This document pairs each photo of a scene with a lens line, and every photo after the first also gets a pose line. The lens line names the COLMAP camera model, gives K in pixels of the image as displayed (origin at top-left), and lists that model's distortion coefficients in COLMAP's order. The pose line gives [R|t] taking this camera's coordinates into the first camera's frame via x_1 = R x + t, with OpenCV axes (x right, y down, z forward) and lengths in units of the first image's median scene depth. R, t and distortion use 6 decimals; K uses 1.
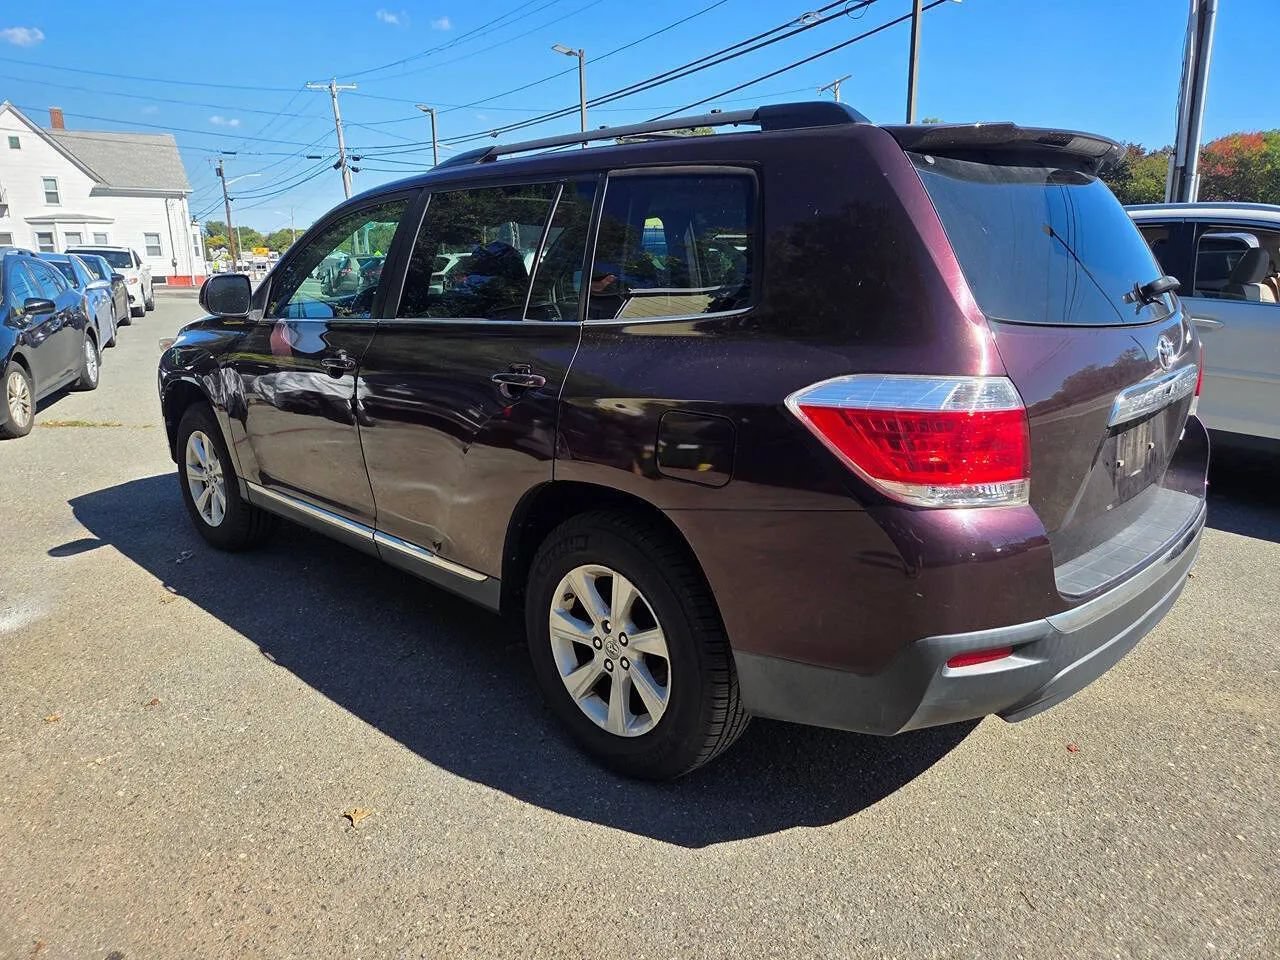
lens RADIAL K [[855.2, 0, 636.0], [0, 855.2, 471.1], [0, 0, 1]] dist [0.063306, -0.051142]
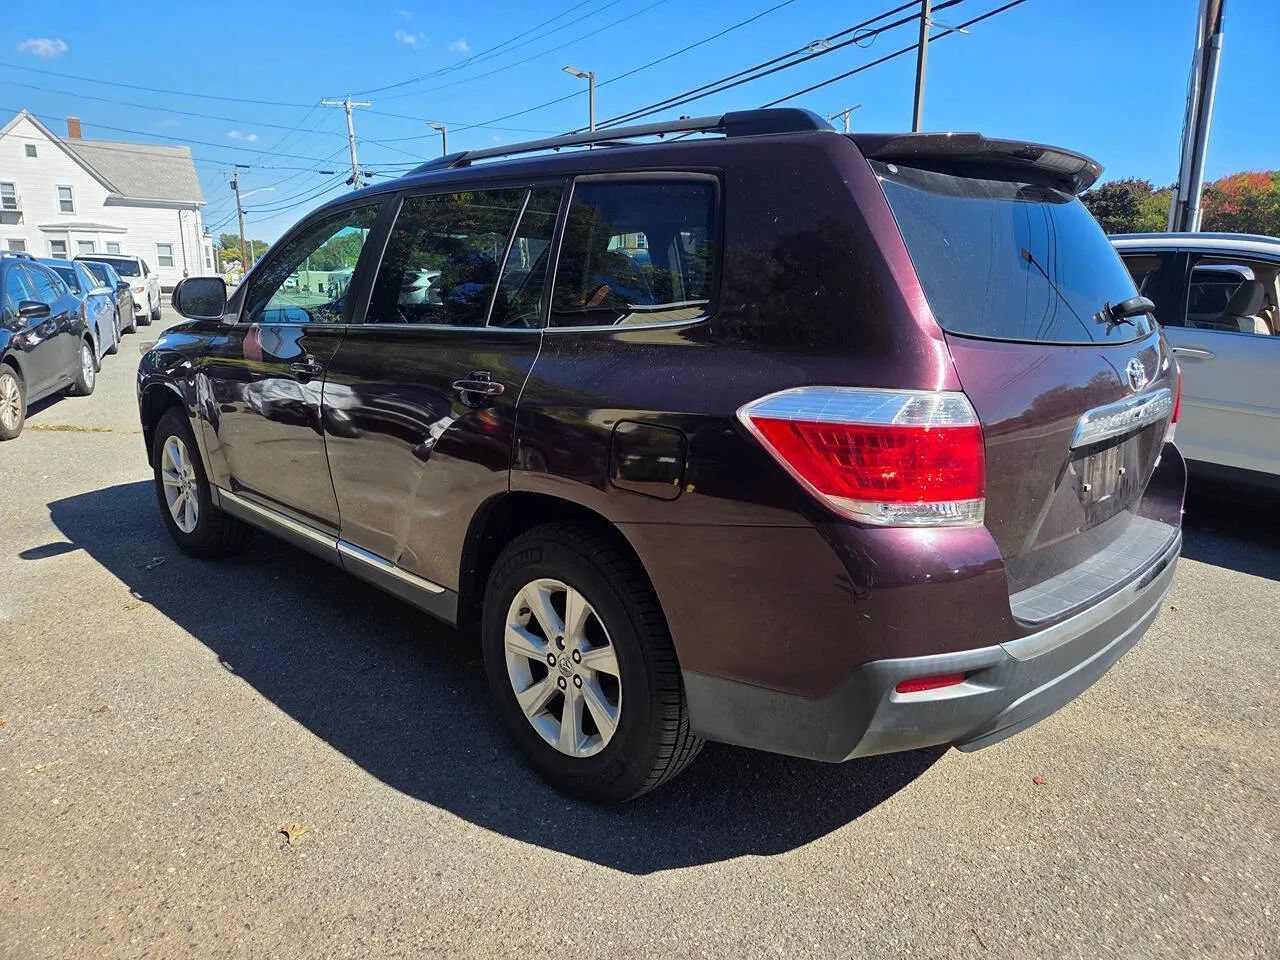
lens RADIAL K [[855.2, 0, 638.2], [0, 855.2, 479.9], [0, 0, 1]] dist [0.063306, -0.051142]
pose [[0.999660, 0.025839, -0.003378, 0.051344], [-0.025887, 0.999551, -0.015105, 0.009020], [0.002986, 0.015187, 0.999880, 0.024369]]
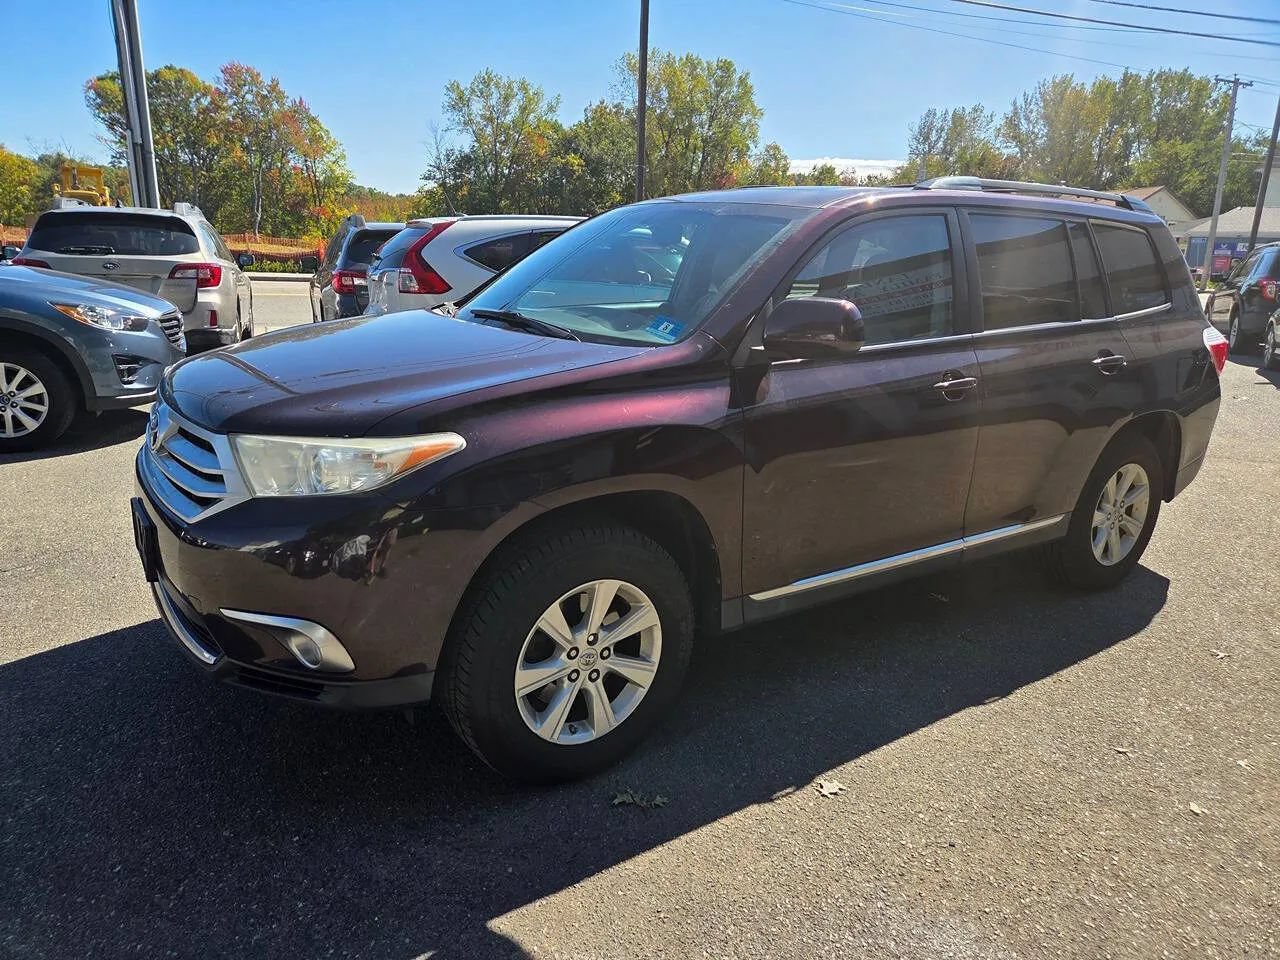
lens RADIAL K [[855.2, 0, 626.7], [0, 855.2, 482.0], [0, 0, 1]] dist [0.063306, -0.051142]
pose [[0.188348, -0.245452, 0.950935, -1.757756], [0.195601, 0.958242, 0.208596, -0.380246], [-0.962427, 0.146715, 0.228494, 1.494098]]
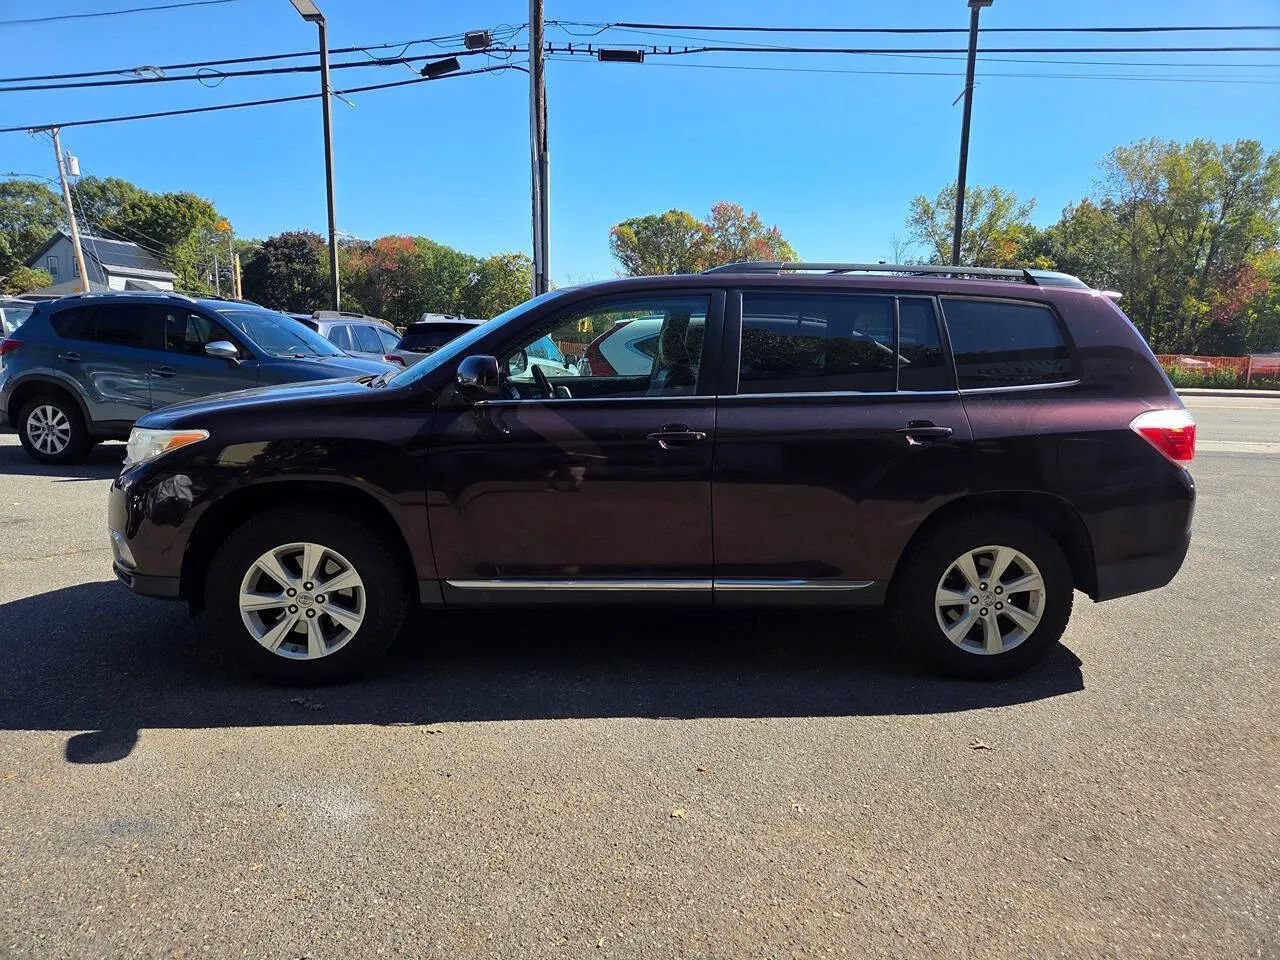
lens RADIAL K [[855.2, 0, 629.9], [0, 855.2, 472.5], [0, 0, 1]] dist [0.063306, -0.051142]
pose [[0.650907, -0.091154, 0.753665, -1.582118], [0.149057, 0.988786, -0.009143, -0.100333], [-0.744380, 0.118290, 0.657195, 0.422886]]
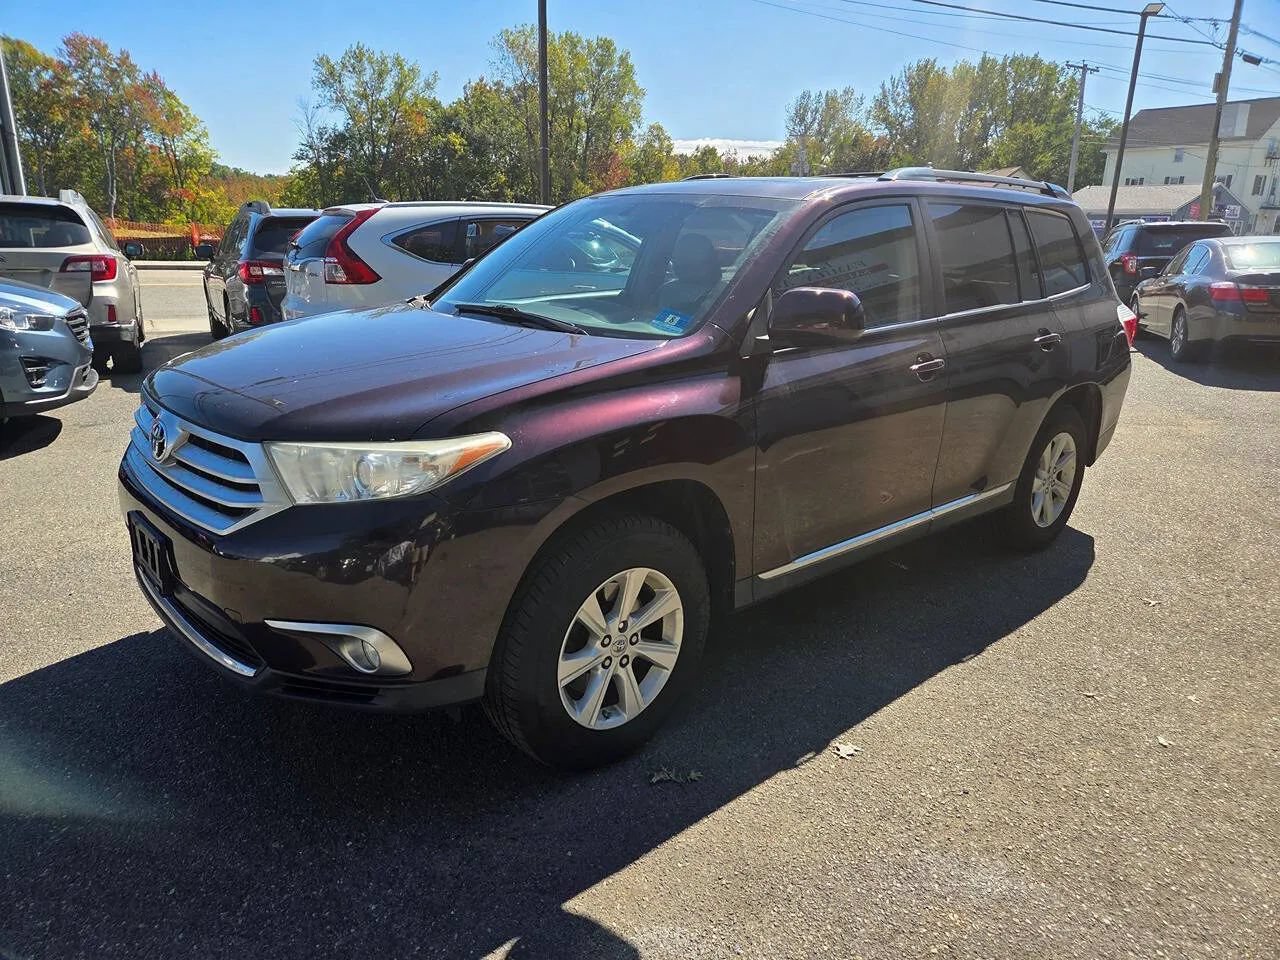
lens RADIAL K [[855.2, 0, 626.4], [0, 855.2, 483.1], [0, 0, 1]] dist [0.063306, -0.051142]
pose [[0.062184, -0.271595, 0.960400, -1.801311], [0.210485, 0.944189, 0.253382, -0.425958], [-0.975617, 0.186394, 0.115880, 1.631385]]
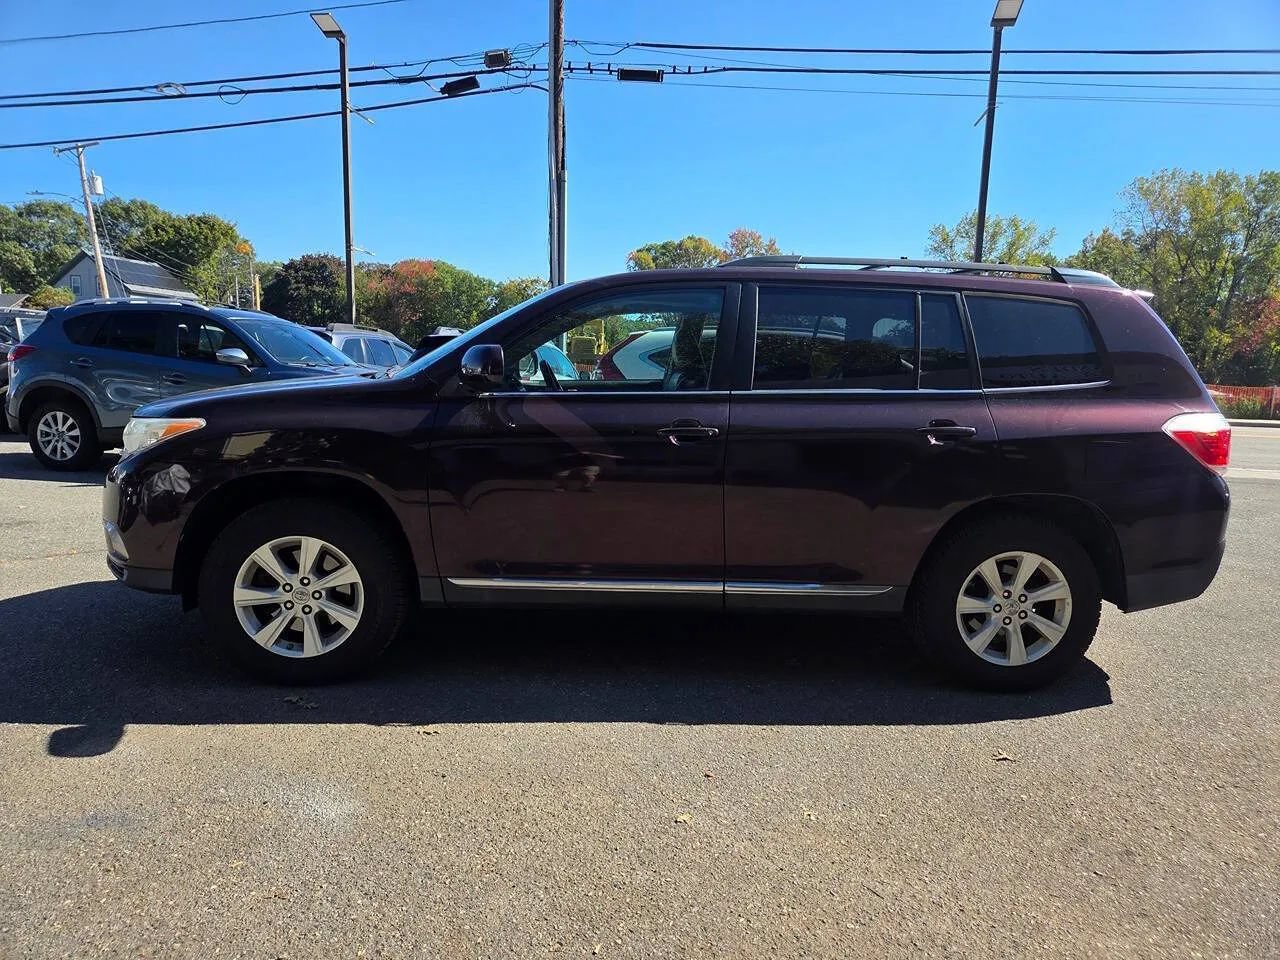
lens RADIAL K [[855.2, 0, 633.1], [0, 855.2, 488.6], [0, 0, 1]] dist [0.063306, -0.051142]
pose [[0.662187, -0.073600, 0.745716, -1.540628], [0.135445, 0.990529, -0.022511, -0.051706], [-0.736996, 0.115910, 0.665884, 0.456028]]
